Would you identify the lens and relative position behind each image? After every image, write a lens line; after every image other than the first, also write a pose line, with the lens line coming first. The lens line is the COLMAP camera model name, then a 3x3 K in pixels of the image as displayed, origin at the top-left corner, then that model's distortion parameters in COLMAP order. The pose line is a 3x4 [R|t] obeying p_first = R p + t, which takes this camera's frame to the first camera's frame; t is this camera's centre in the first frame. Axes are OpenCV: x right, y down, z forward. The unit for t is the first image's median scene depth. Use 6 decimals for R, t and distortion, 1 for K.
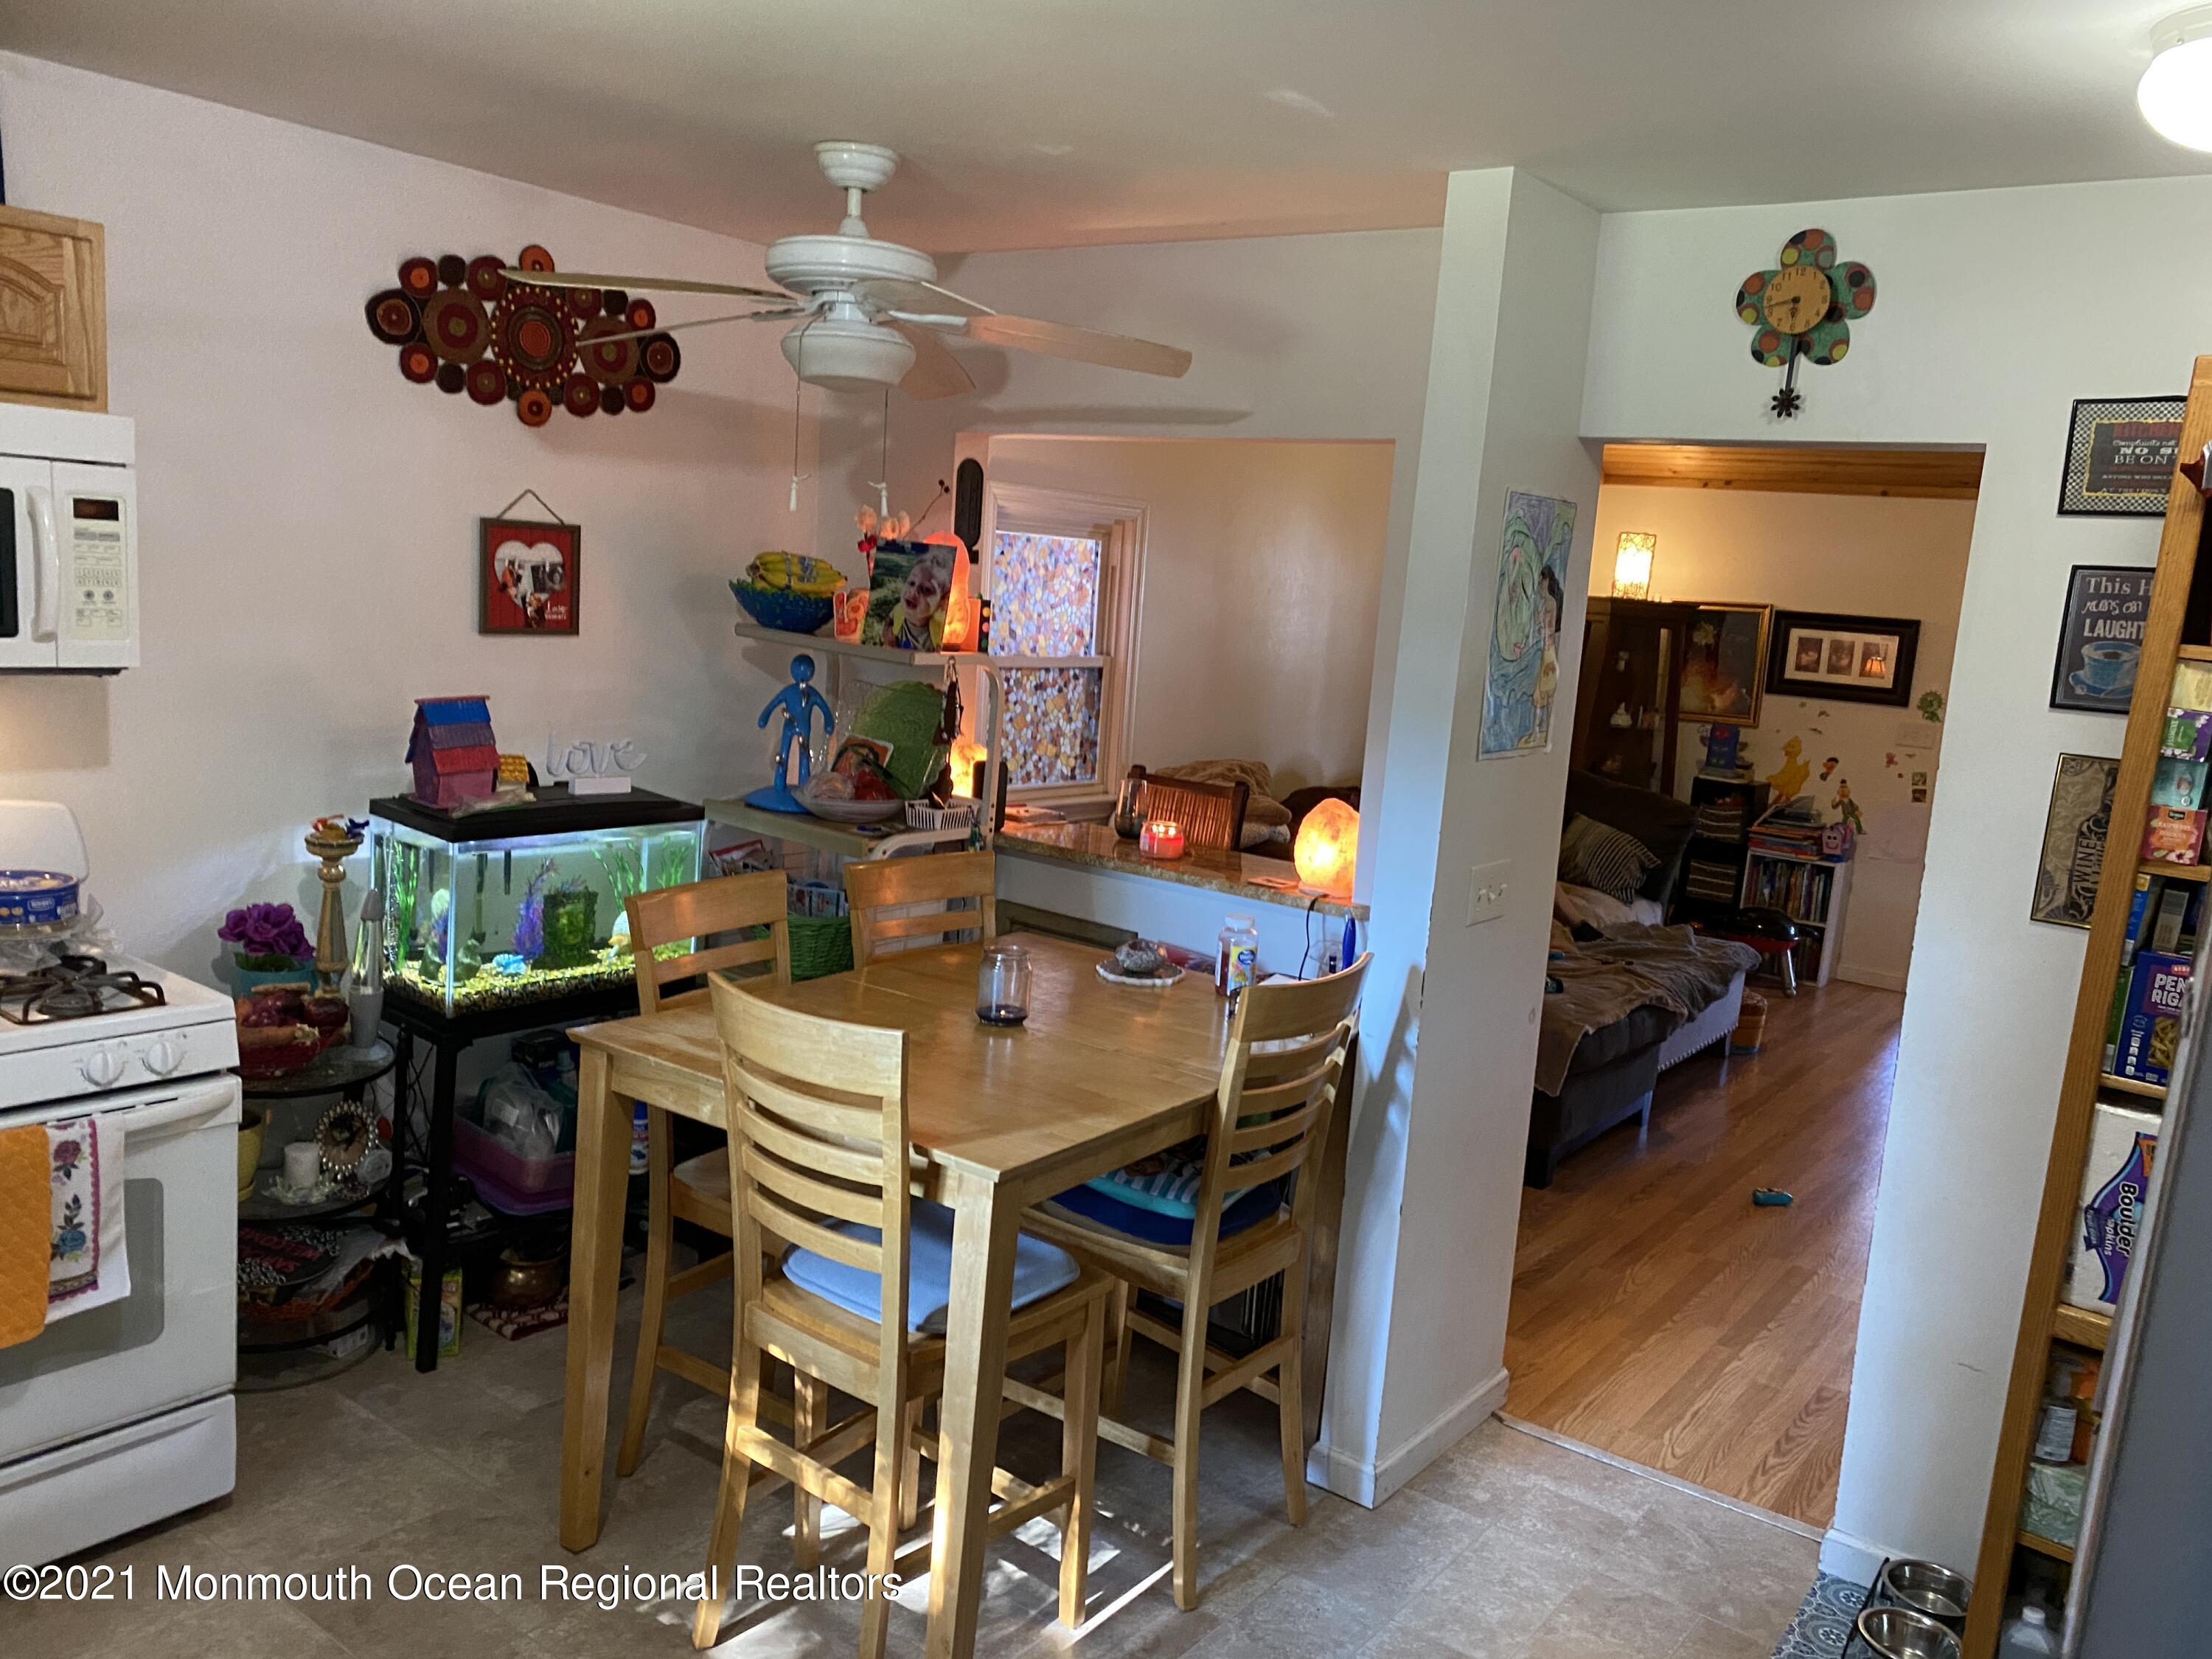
lens RADIAL K [[1698.7, 0, 1108.3], [0, 1698.7, 837.0], [0, 0, 1]] dist [0.007012, 0.000178]
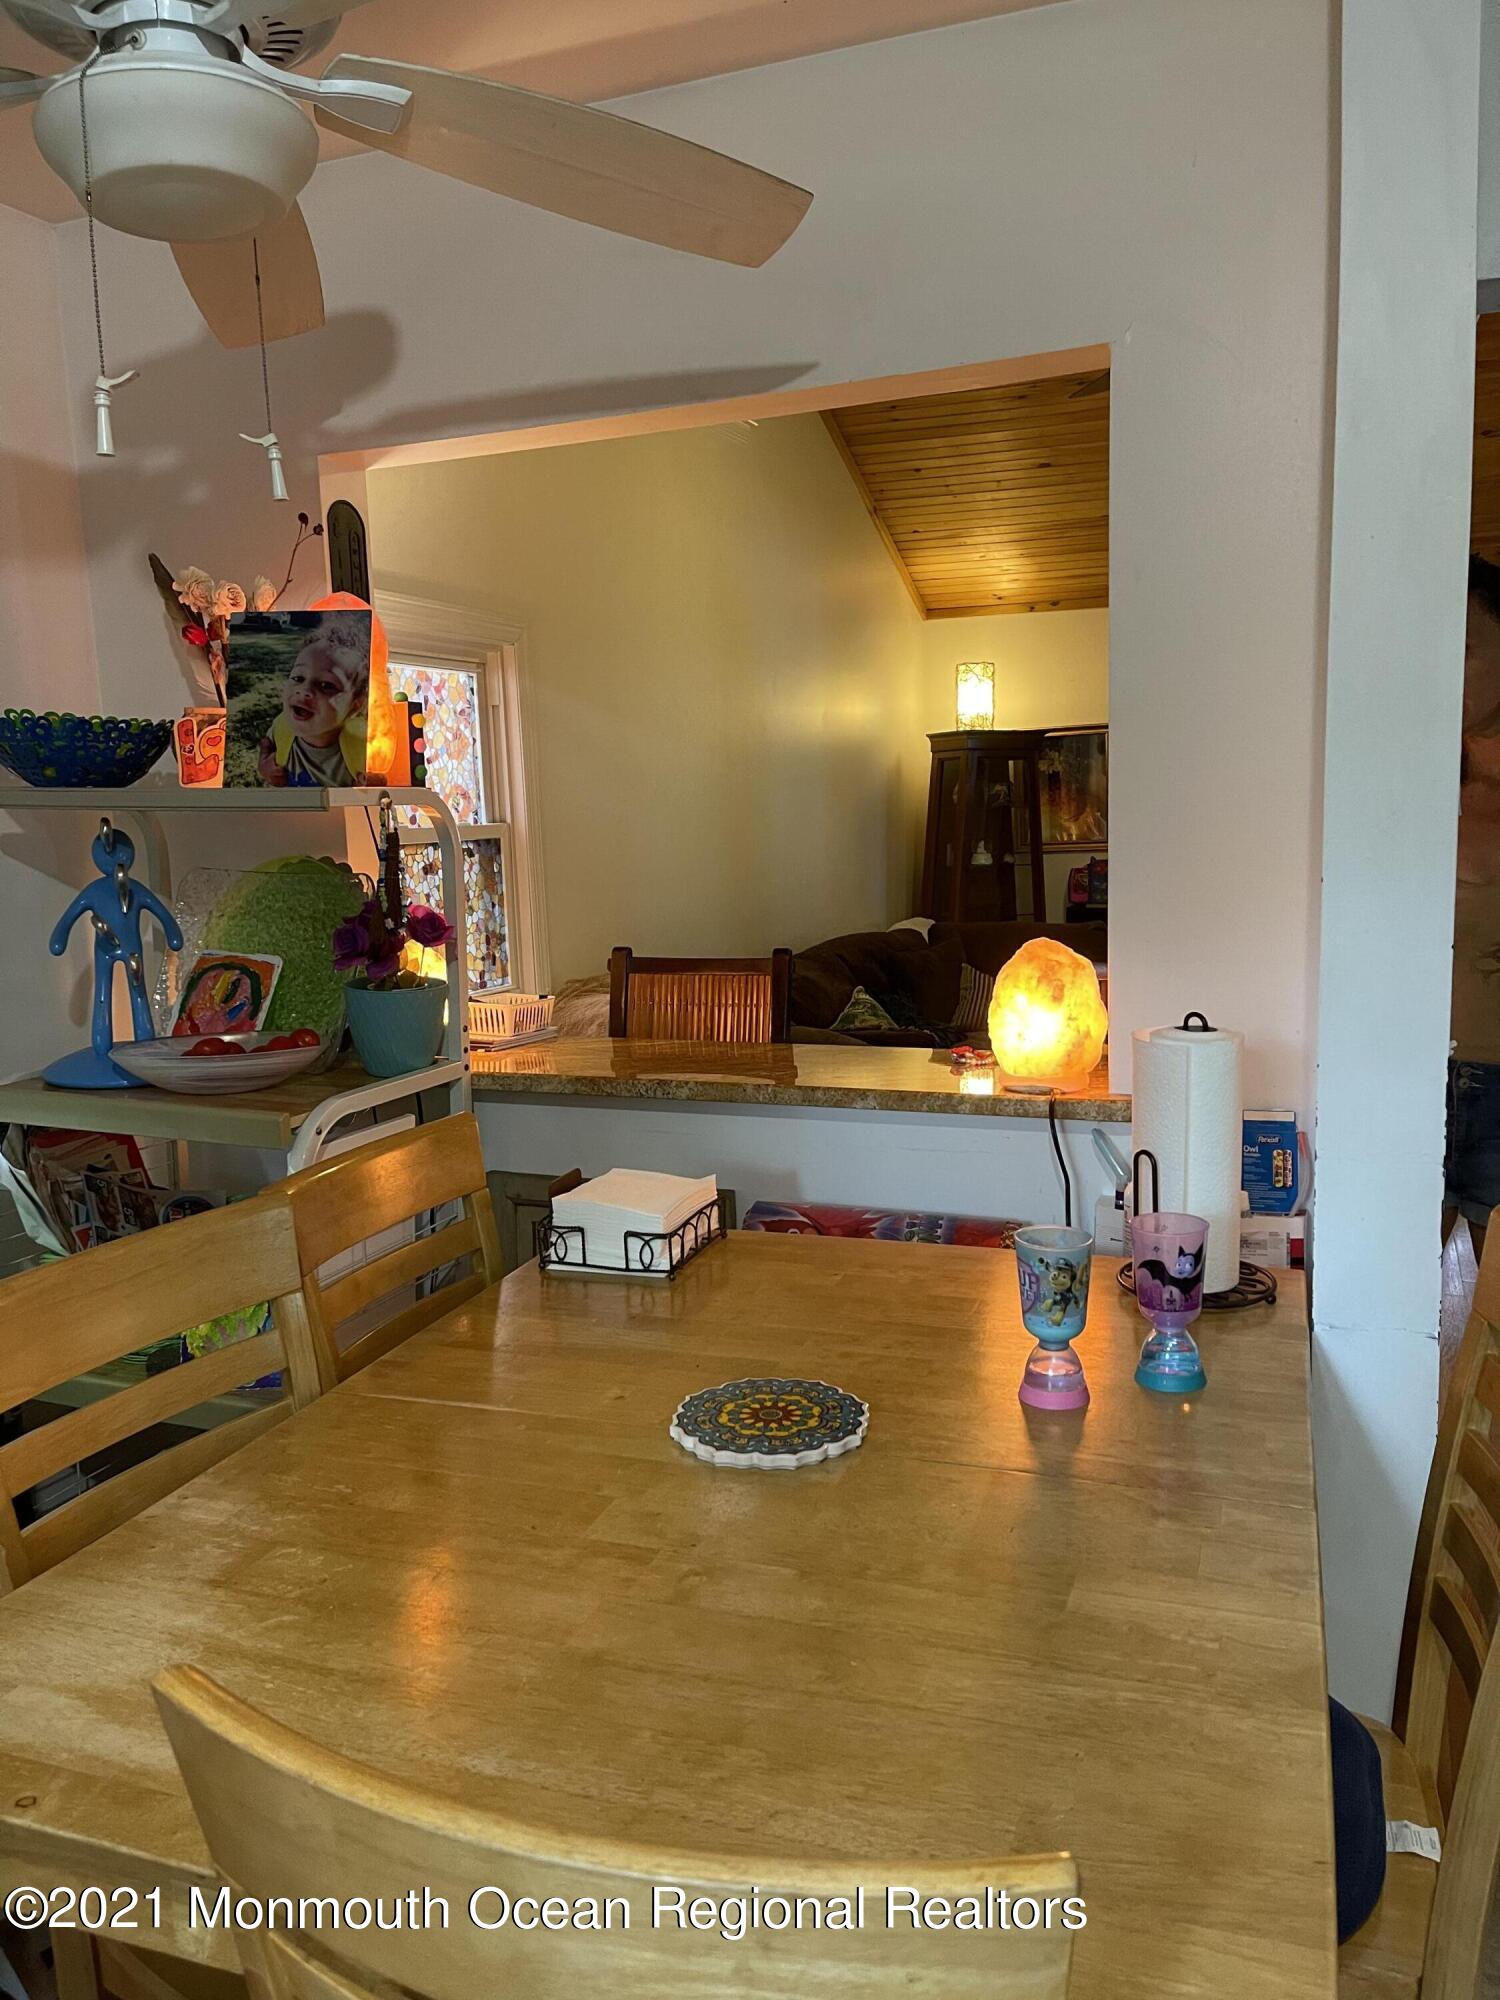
lens RADIAL K [[1526.2, 0, 742.4], [0, 1526.2, 991.4], [0, 0, 1]] dist [-0.014766, -0.004953]
pose [[0.957352, -0.135563, 0.255146, -0.111455], [0.143035, 0.989658, -0.010870, -0.011385], [-0.251034, 0.046901, 0.966841, 0.422810]]
